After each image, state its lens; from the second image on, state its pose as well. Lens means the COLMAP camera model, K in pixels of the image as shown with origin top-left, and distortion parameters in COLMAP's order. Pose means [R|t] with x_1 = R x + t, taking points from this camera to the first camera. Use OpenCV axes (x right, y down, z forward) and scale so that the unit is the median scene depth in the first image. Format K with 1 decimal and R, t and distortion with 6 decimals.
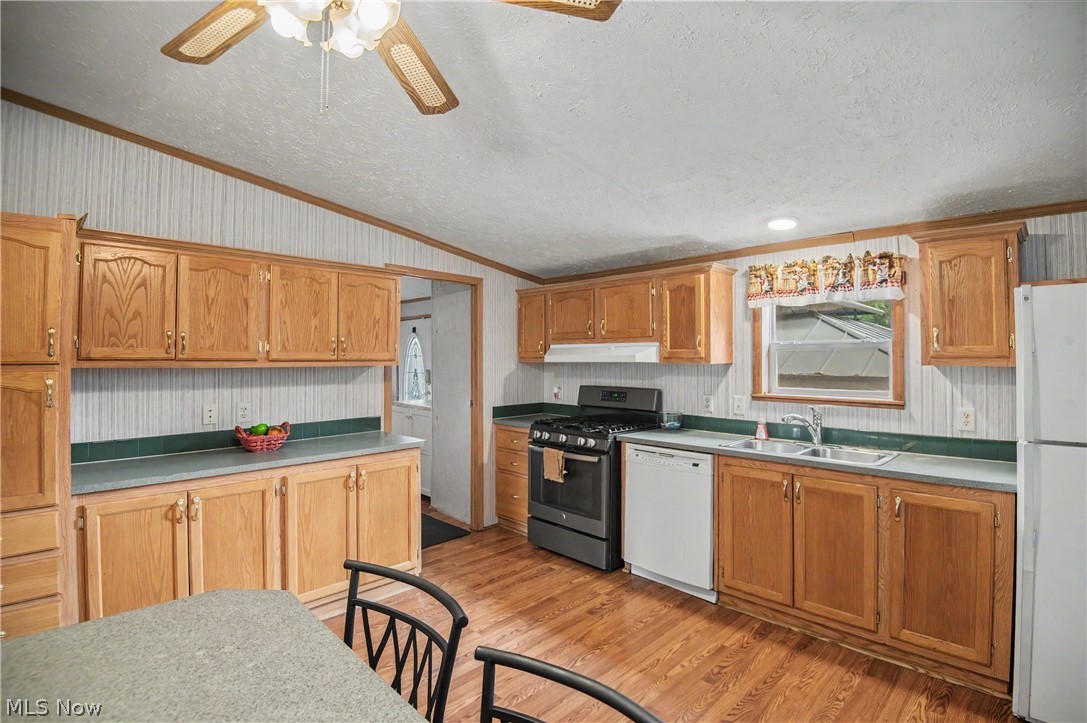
lens RADIAL K [[516.2, 0, 544.8], [0, 516.2, 349.7], [0, 0, 1]] dist [-0.031706, -0.001158]
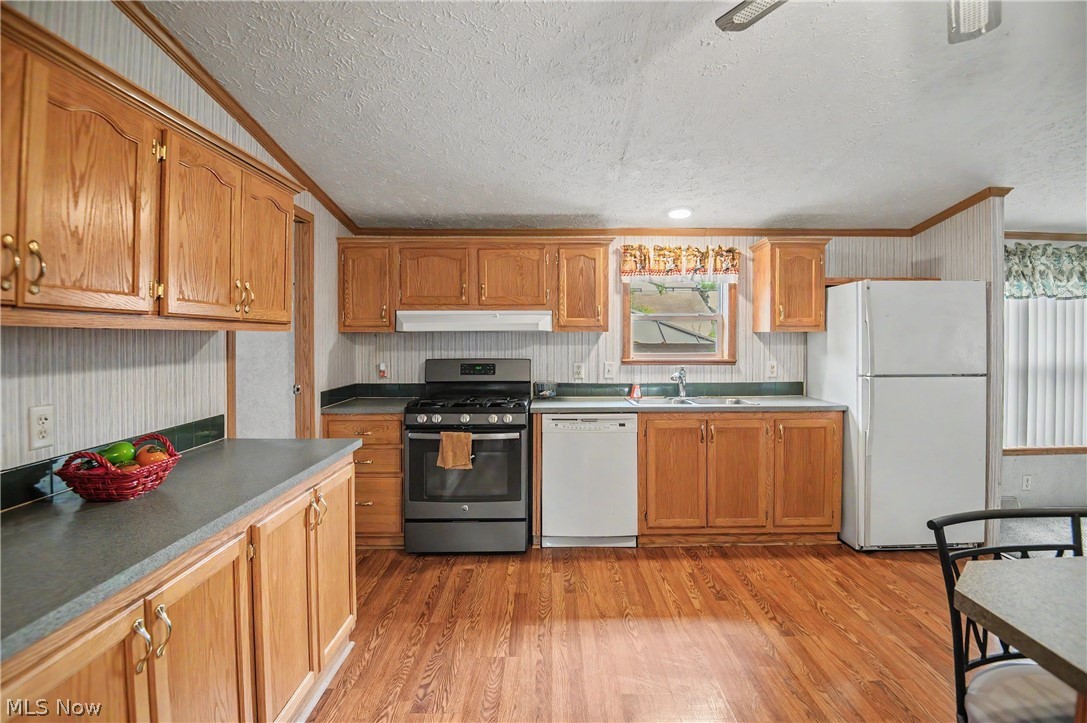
lens RADIAL K [[533.3, 0, 558.3], [0, 533.3, 345.6], [0, 0, 1]] dist [-0.000941, -0.035650]
pose [[0.691180, -0.011070, 0.722598, -0.584264], [-0.010885, 0.999610, 0.025726, 0.029741], [-0.722601, -0.025646, 0.690790, 0.317325]]
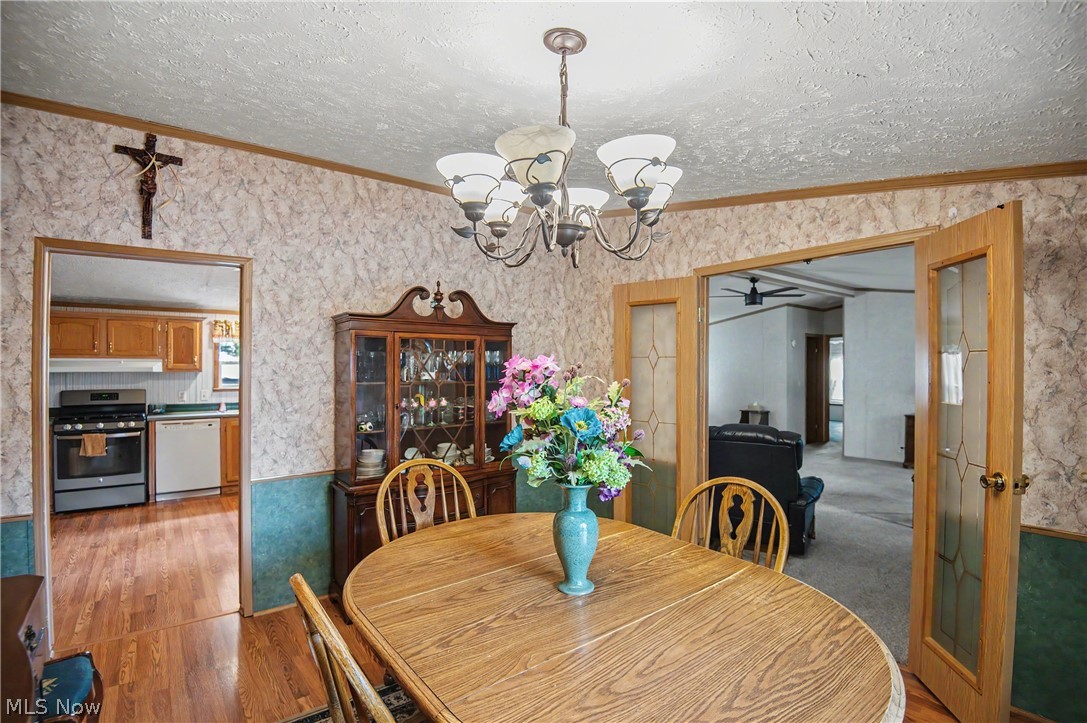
lens RADIAL K [[513.5, 0, 547.4], [0, 513.5, 365.8], [0, 0, 1]] dist [-0.026517, -0.012350]
pose [[0.113446, 0.007153, 0.993518, -1.389132], [-0.013356, 0.999895, -0.005674, -0.001969], [-0.993454, -0.012626, 0.113529, -0.444333]]
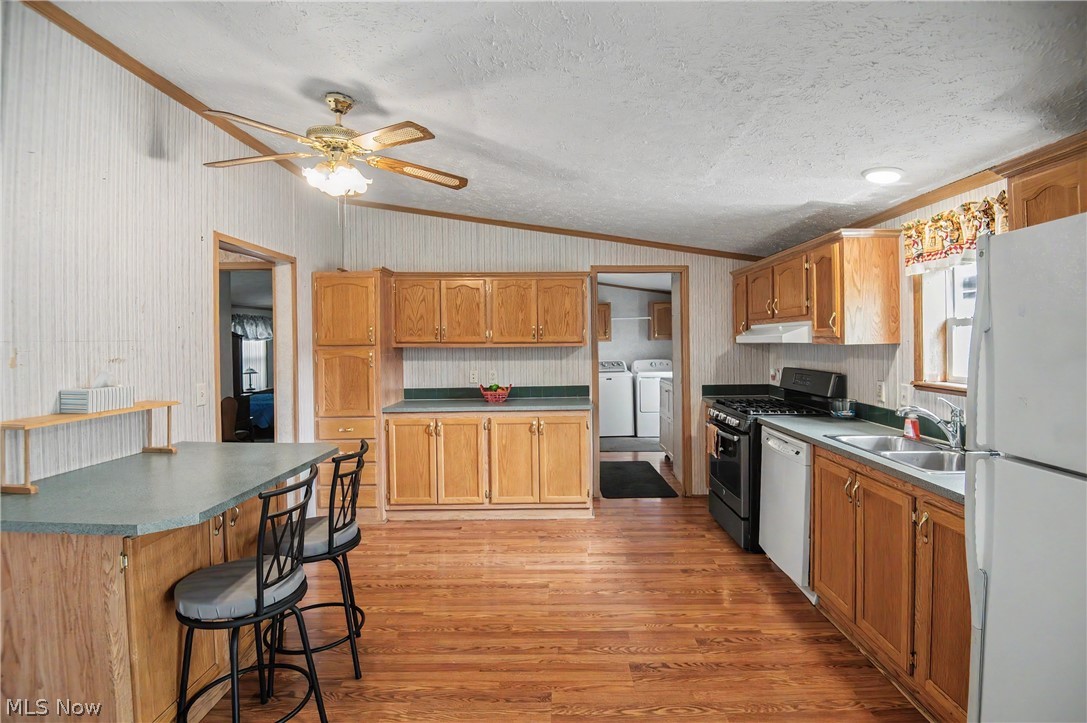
lens RADIAL K [[526.6, 0, 549.3], [0, 526.6, 343.7], [0, 0, 1]] dist [-0.040410, -0.000266]
pose [[0.702591, -0.001676, -0.711592, 0.628555], [0.019403, 0.999671, 0.016803, 0.001188], [0.711330, -0.025613, 0.702392, 0.018571]]
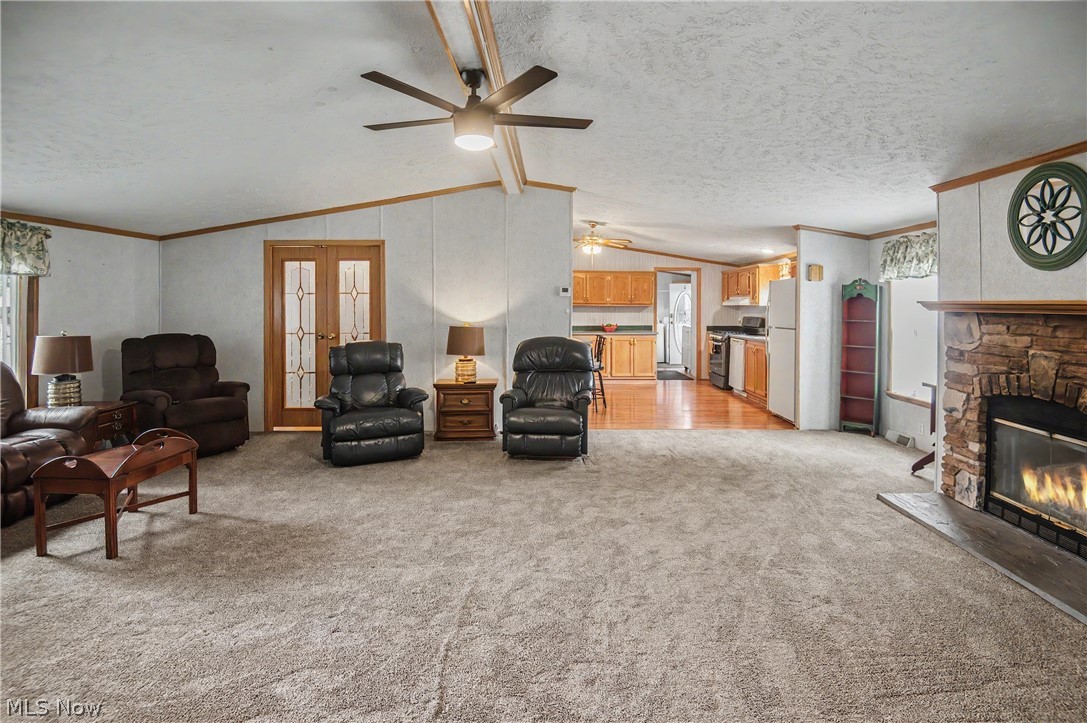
lens RADIAL K [[554.6, 0, 550.4], [0, 554.6, 307.6], [0, 0, 1]] dist [-0.030229, -0.000727]
pose [[0.710622, 0.005502, -0.703553, 1.523072], [0.006344, 0.999879, 0.014227, -0.007093], [0.703546, -0.014573, 0.710501, -1.611980]]
